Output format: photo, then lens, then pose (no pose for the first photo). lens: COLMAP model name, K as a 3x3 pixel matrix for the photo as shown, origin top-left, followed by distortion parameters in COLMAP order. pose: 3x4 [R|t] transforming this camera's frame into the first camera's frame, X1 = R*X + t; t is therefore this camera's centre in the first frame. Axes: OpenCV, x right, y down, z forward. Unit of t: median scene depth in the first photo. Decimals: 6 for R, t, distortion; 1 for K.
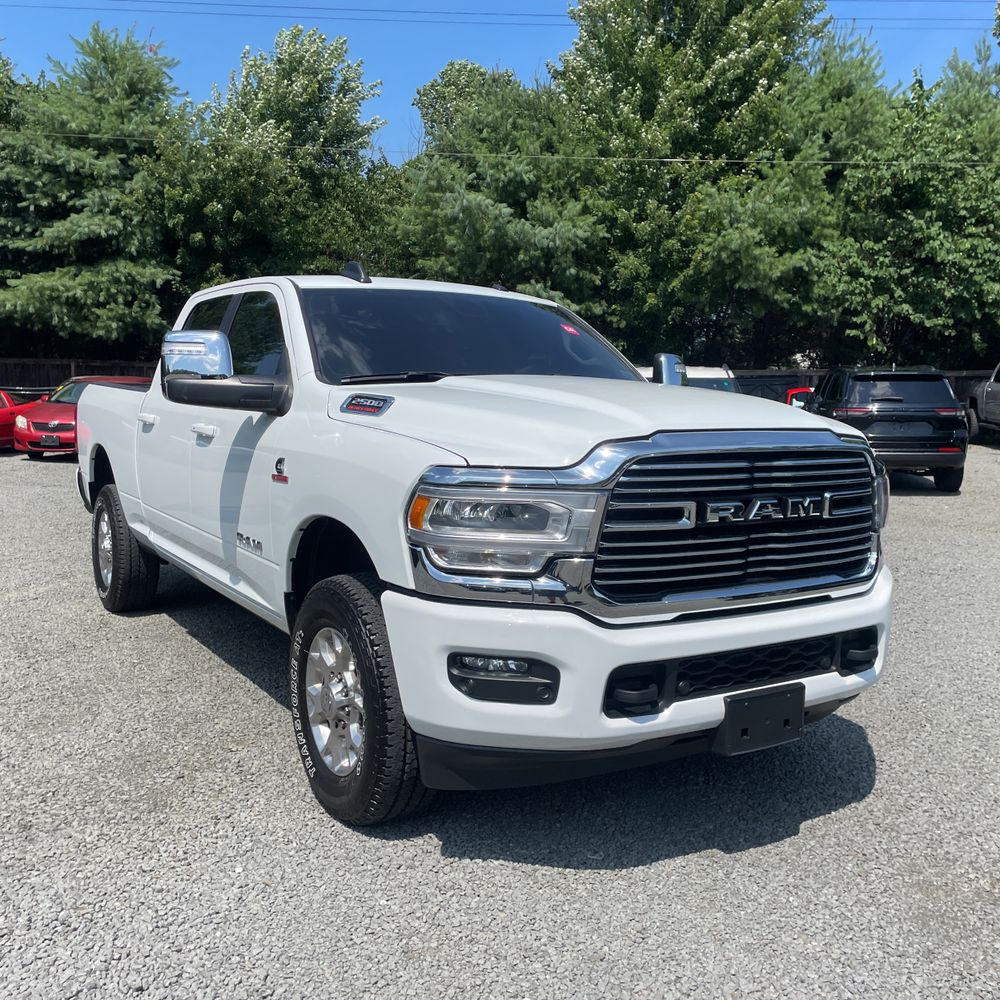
lens RADIAL K [[1017.3, 0, 500.3], [0, 1017.3, 497.1], [0, 0, 1]] dist [0.080320, -0.104806]
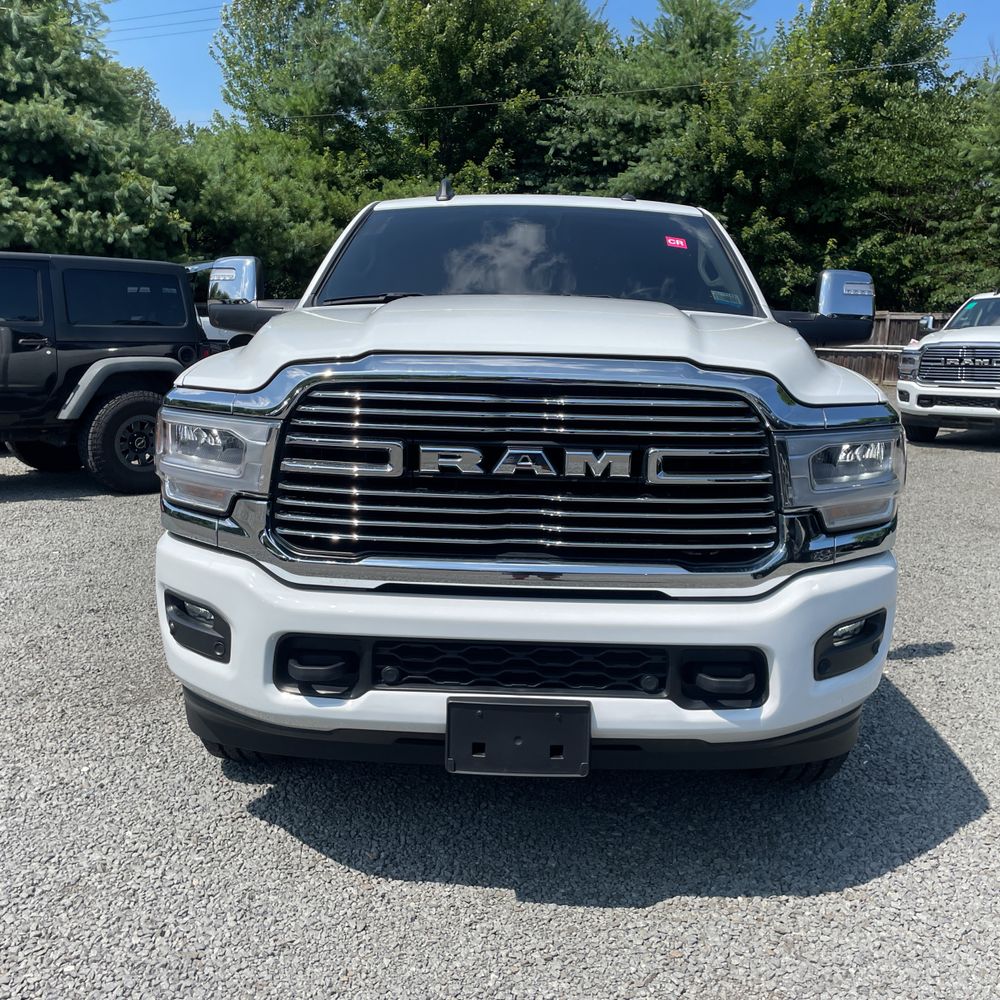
lens RADIAL K [[1017.3, 0, 500.3], [0, 1017.3, 497.1], [0, 0, 1]] dist [0.080320, -0.104806]
pose [[0.828605, 0.090504, -0.552470, 0.616839], [-0.063827, 0.995684, 0.067382, -0.010656], [0.556183, -0.020571, 0.830805, 0.350146]]
